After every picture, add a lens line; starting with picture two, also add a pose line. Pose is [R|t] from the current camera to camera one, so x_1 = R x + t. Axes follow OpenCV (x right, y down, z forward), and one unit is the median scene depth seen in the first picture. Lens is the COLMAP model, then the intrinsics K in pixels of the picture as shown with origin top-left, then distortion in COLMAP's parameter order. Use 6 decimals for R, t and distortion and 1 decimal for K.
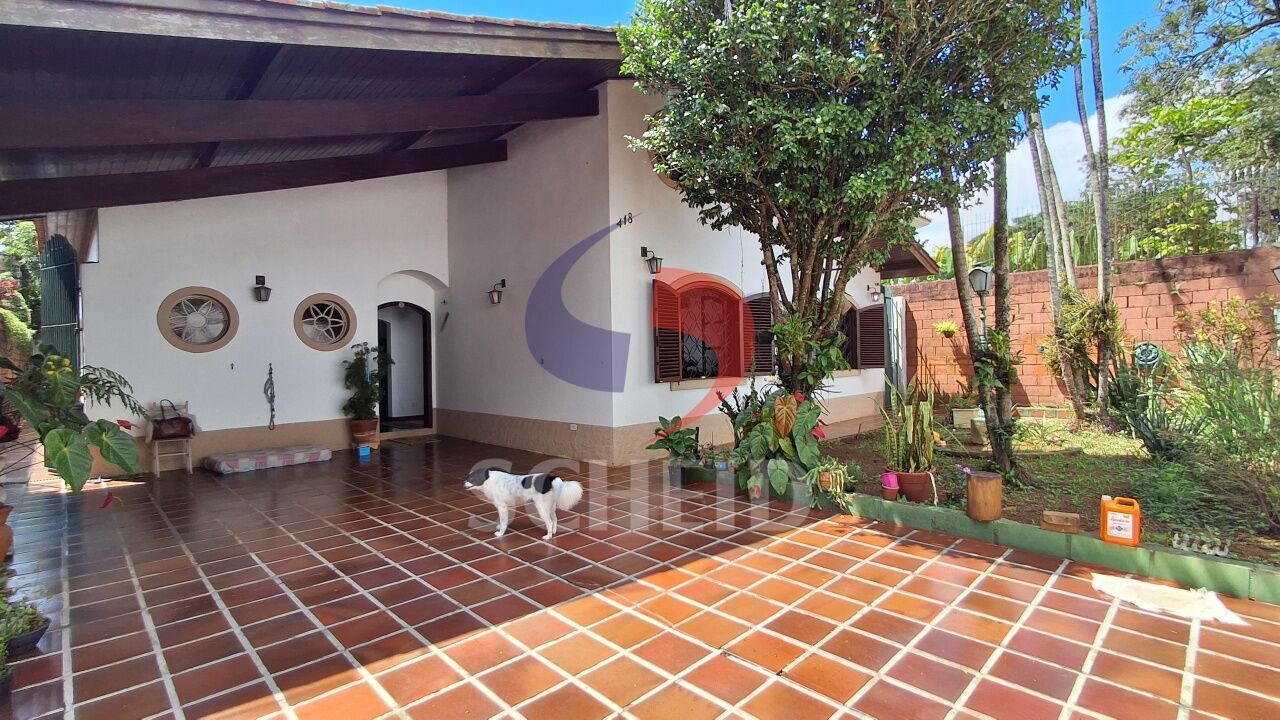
lens RADIAL K [[585.2, 0, 640.3], [0, 585.2, 355.9], [0, 0, 1]] dist [-0.009939, 0.003050]
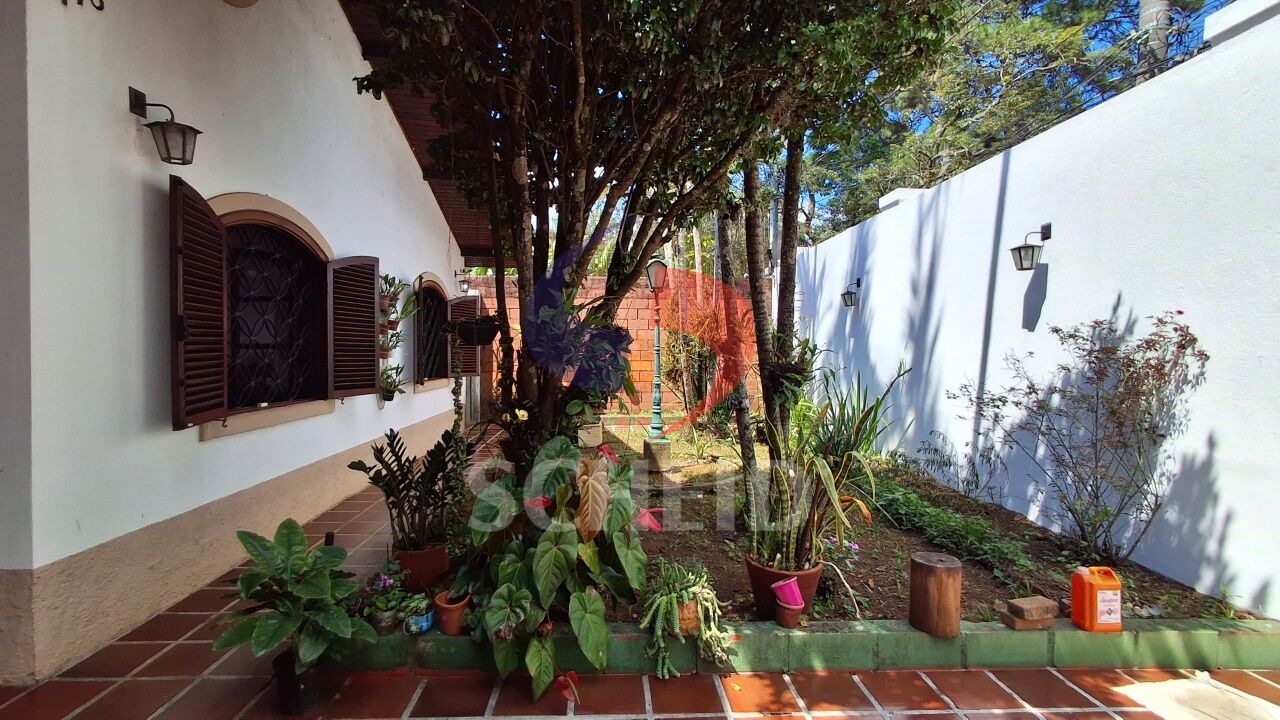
lens RADIAL K [[585.2, 0, 636.3], [0, 585.2, 364.3], [0, 0, 1]] dist [-0.009939, 0.003050]
pose [[0.657313, 0.005026, 0.753601, -0.113767], [-0.016270, 0.999839, 0.007523, -0.013125], [-0.753442, -0.017205, 0.657289, 0.807596]]
